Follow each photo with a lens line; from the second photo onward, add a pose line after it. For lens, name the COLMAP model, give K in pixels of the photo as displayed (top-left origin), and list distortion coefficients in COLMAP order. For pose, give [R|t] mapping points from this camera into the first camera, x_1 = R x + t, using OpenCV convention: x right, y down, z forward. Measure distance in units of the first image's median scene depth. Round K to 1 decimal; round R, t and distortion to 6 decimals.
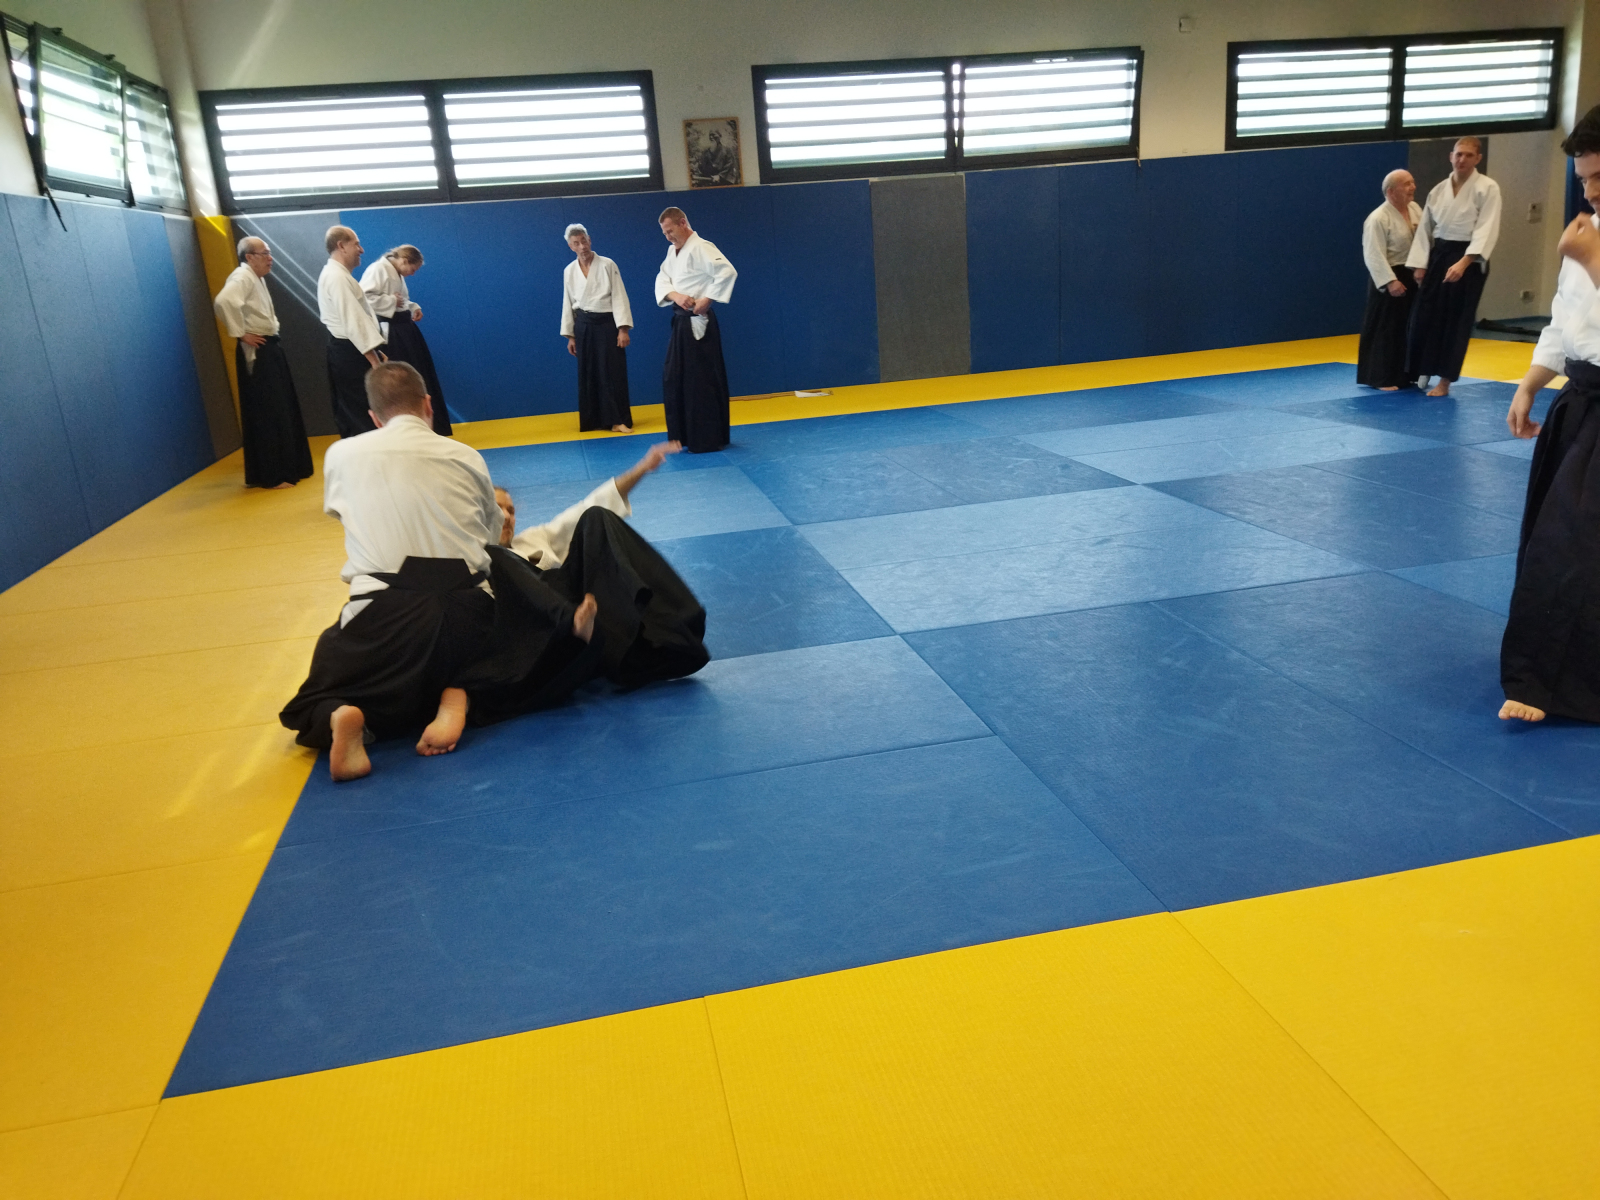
lens RADIAL K [[1157.3, 0, 796.0], [0, 1157.3, 597.4], [0, 0, 1]] dist [0.097992, -0.142782]
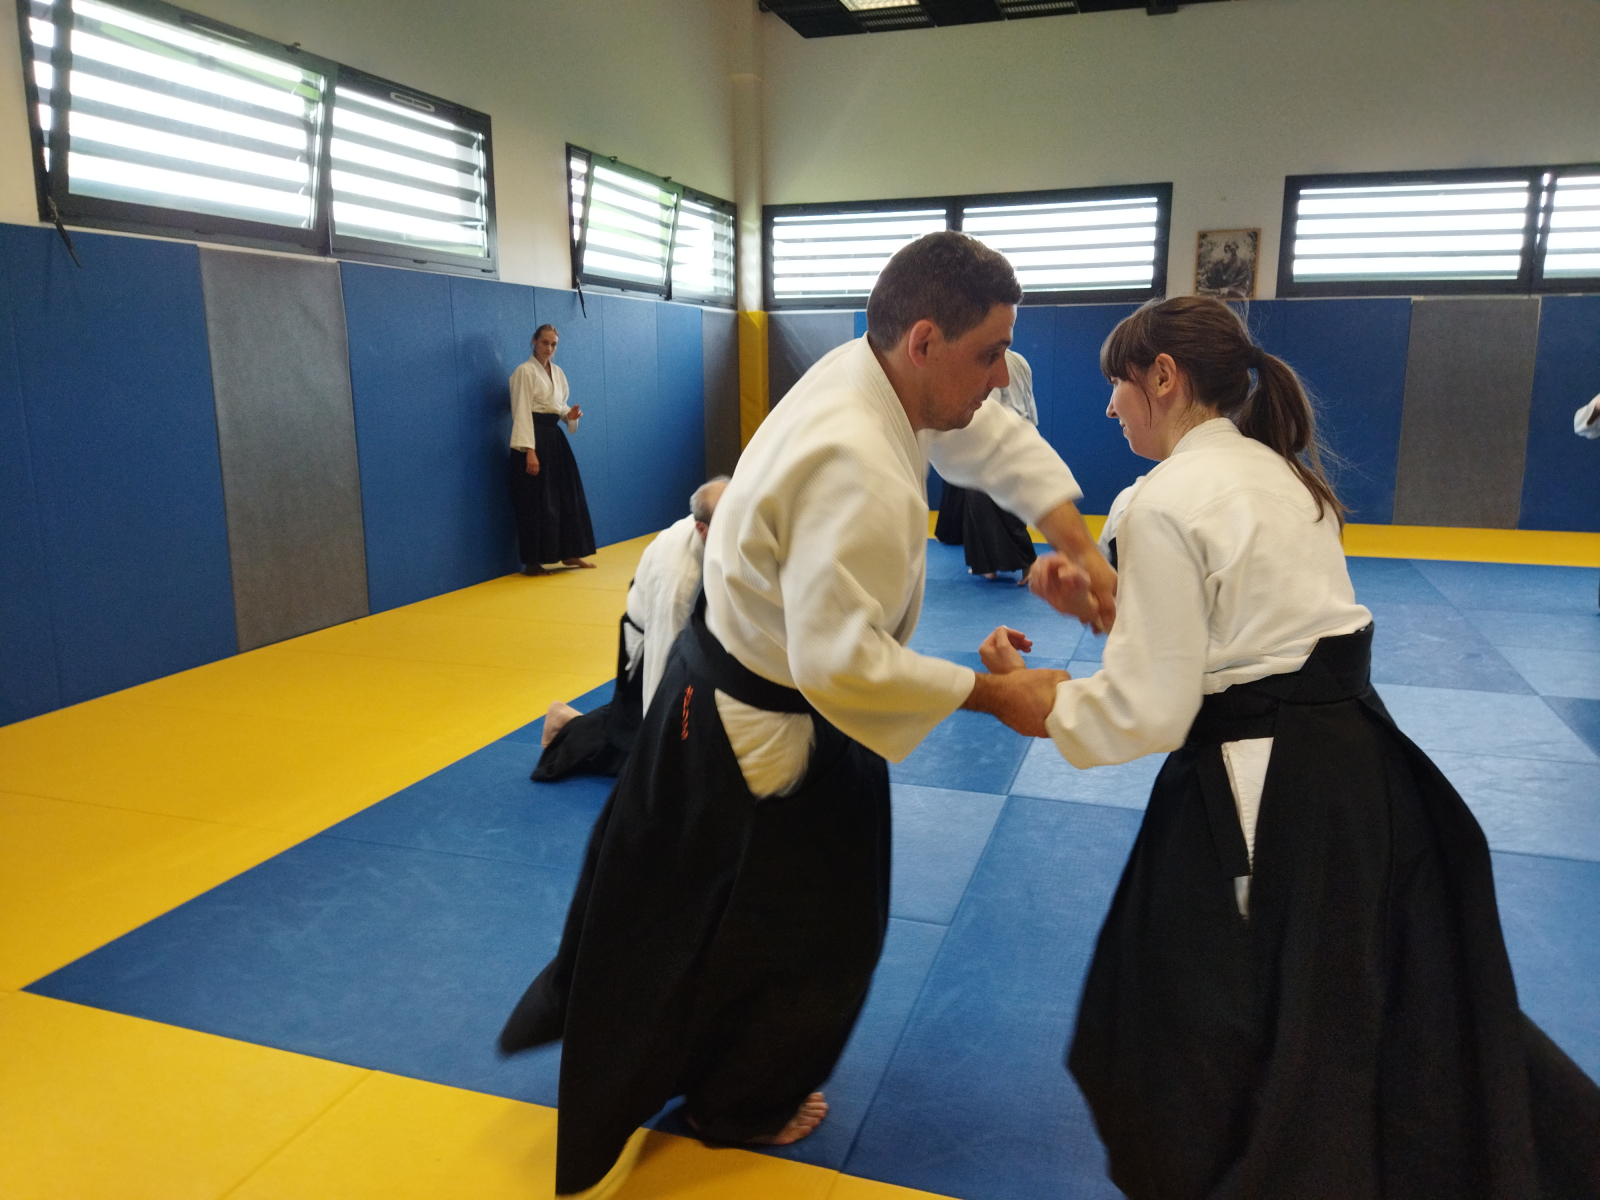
lens RADIAL K [[1157.3, 0, 796.0], [0, 1157.3, 597.4], [0, 0, 1]] dist [0.097992, -0.142782]
pose [[0.856963, 0.165761, -0.487994, 0.139524], [-0.202906, 0.978909, -0.023809, -0.024499], [0.473755, 0.119421, 0.872522, 0.041960]]
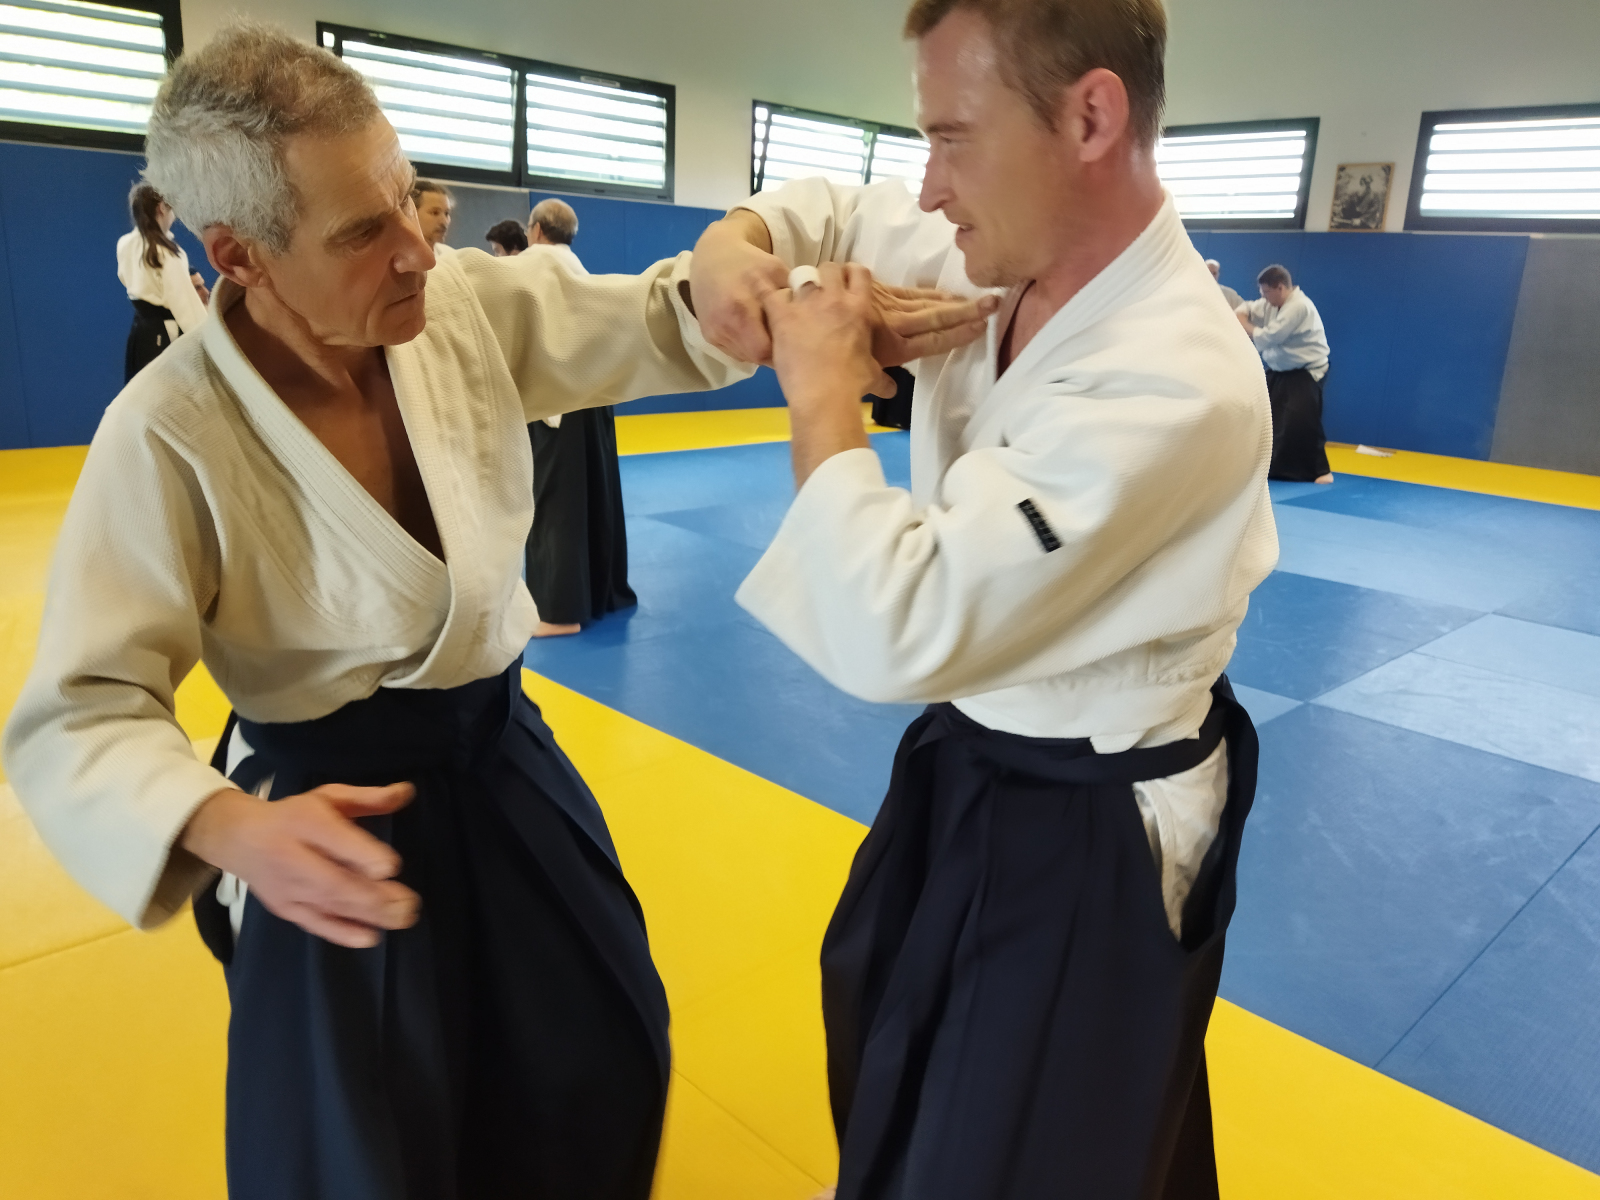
lens RADIAL K [[1197.3, 0, 851.2], [0, 1197.3, 638.5], [0, 0, 1]] dist [0.044931, -0.101139]
pose [[0.553734, 0.326576, -0.765981, 0.596687], [-0.312757, 0.934101, 0.172160, -0.071345], [0.771727, 0.144235, 0.619382, 0.090759]]
